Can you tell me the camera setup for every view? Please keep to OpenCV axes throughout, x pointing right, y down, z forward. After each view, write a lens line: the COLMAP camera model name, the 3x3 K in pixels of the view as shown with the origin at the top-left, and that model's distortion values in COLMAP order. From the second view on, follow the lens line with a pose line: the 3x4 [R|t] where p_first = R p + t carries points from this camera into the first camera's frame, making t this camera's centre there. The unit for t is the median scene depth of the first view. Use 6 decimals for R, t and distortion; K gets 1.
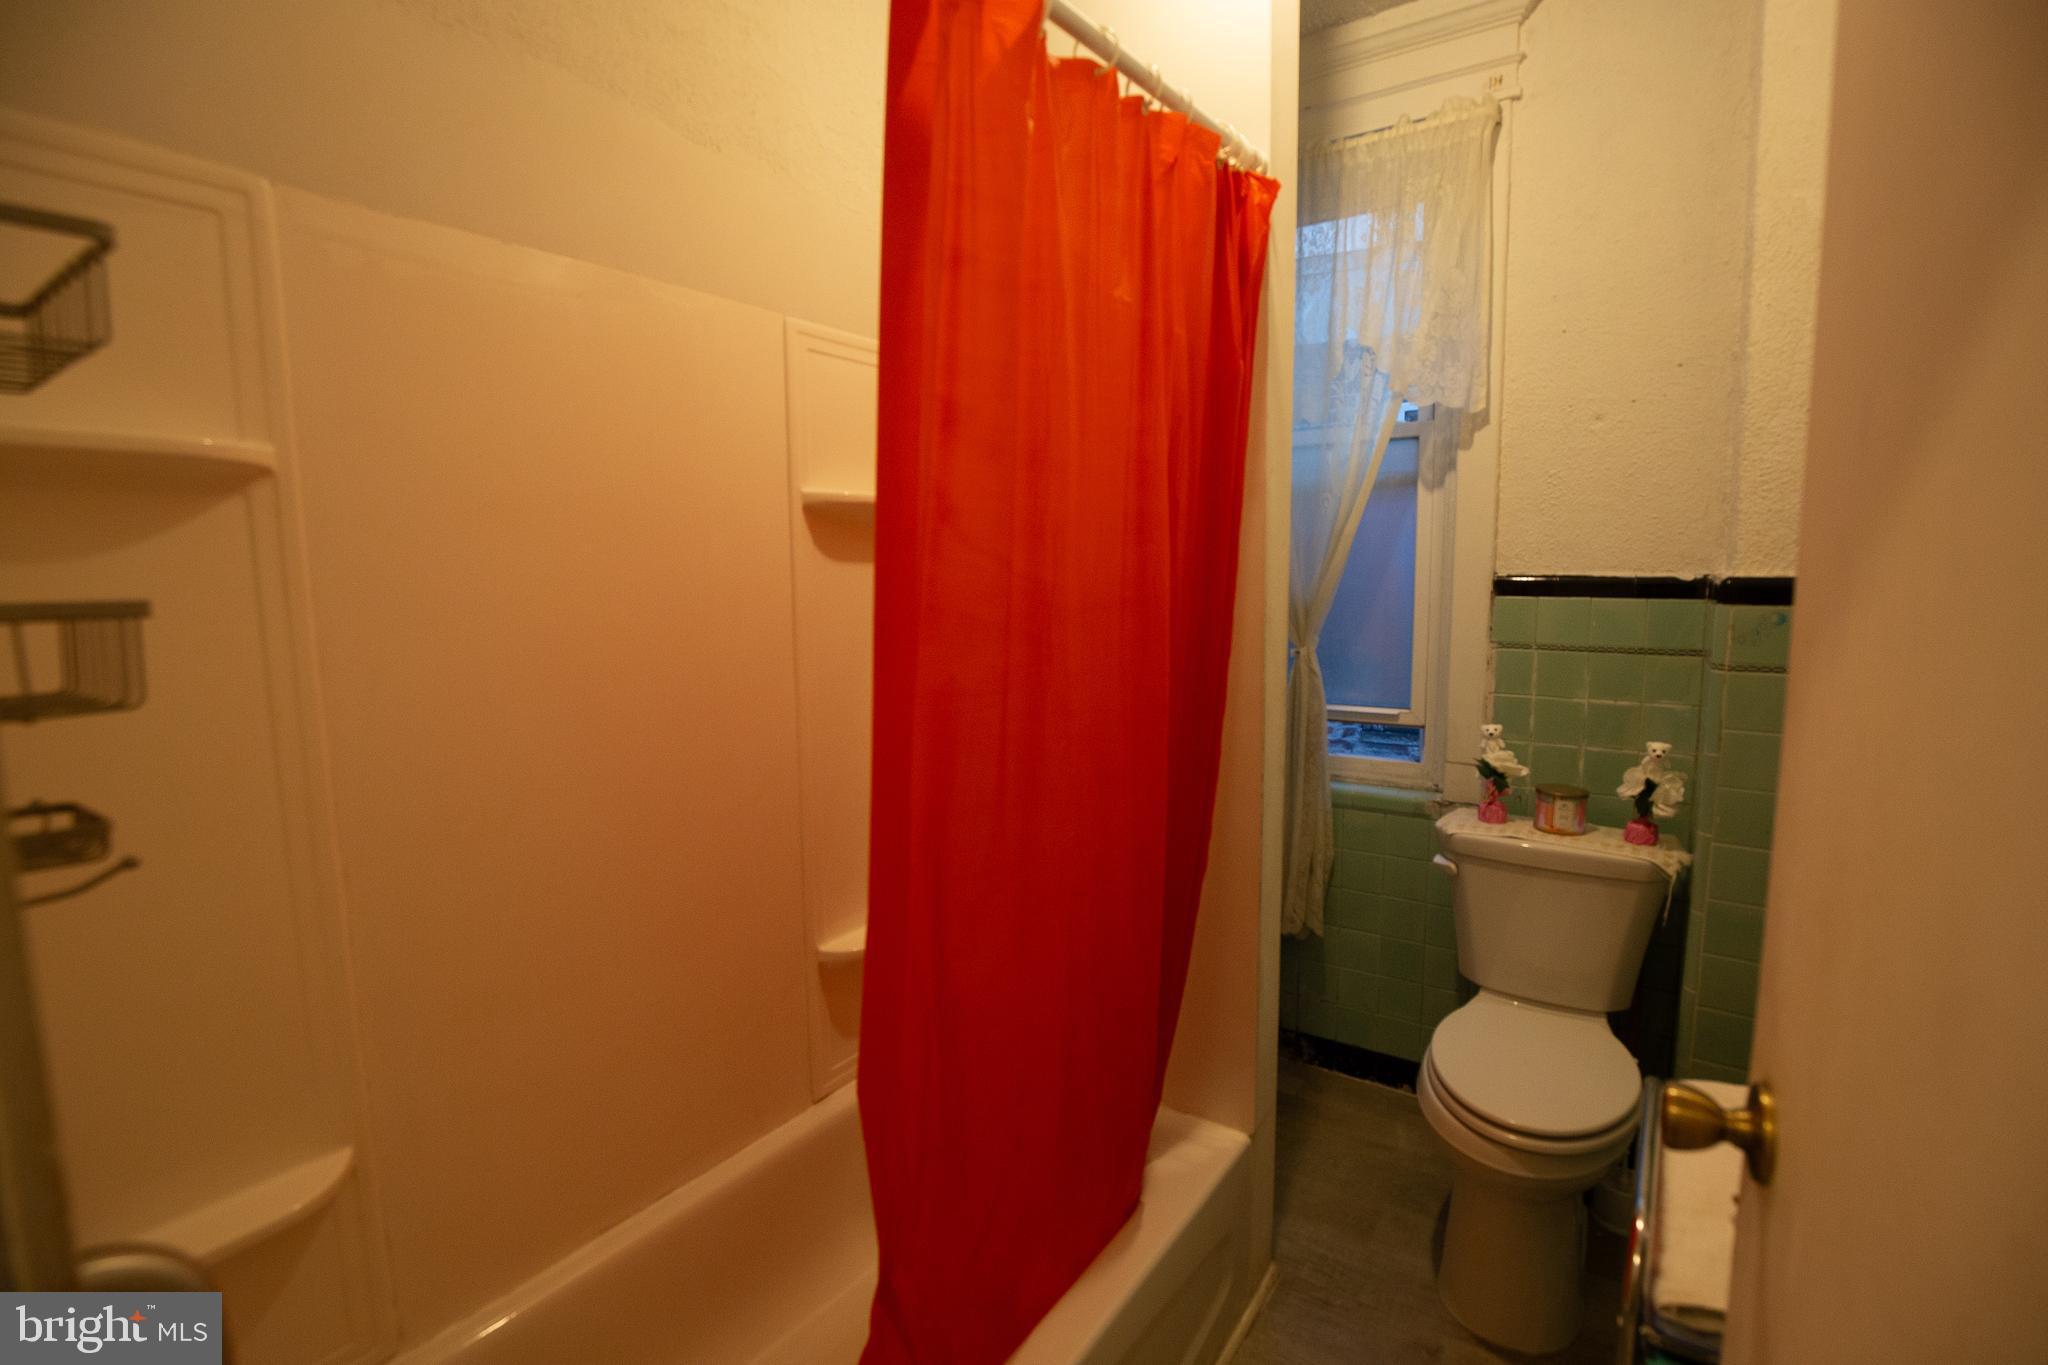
lens RADIAL K [[954.8, 0, 1024.7], [0, 954.8, 623.0], [0, 0, 1]] dist [-0.039872, 0.008942]
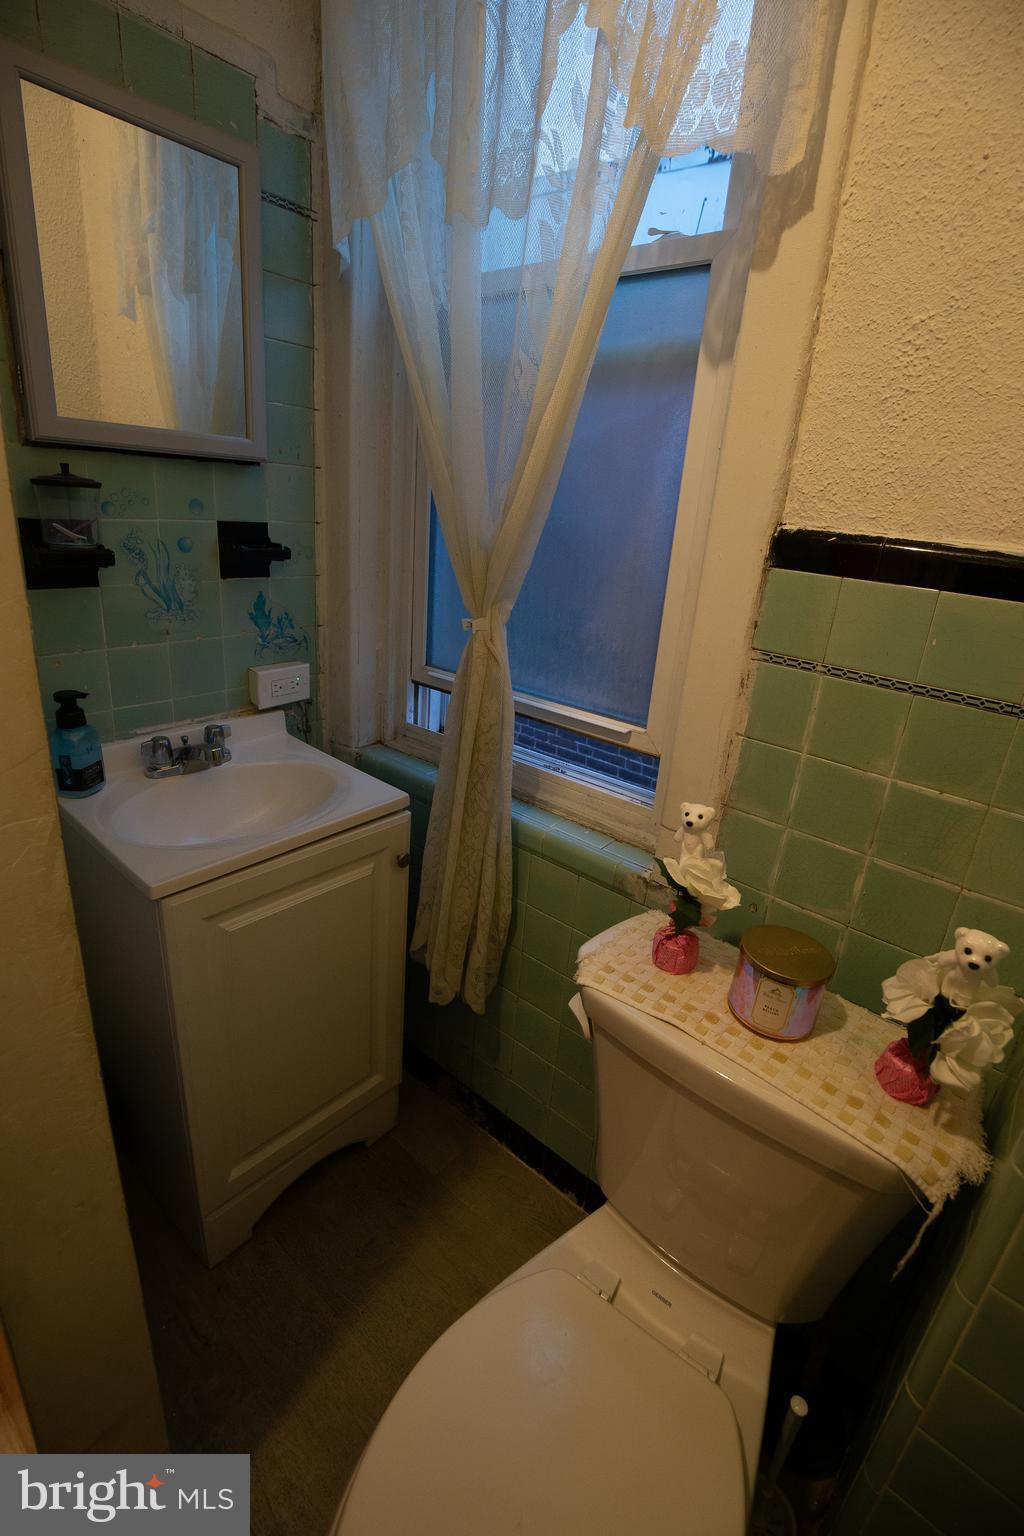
lens RADIAL K [[716.1, 0, 518.6], [0, 716.1, 726.7], [0, 0, 1]] dist [-0.039872, 0.008942]
pose [[0.991651, 0.109827, -0.067580, 0.397591], [-0.090047, 0.964884, 0.246758, -0.028278], [0.092308, -0.238613, 0.966718, 0.577472]]
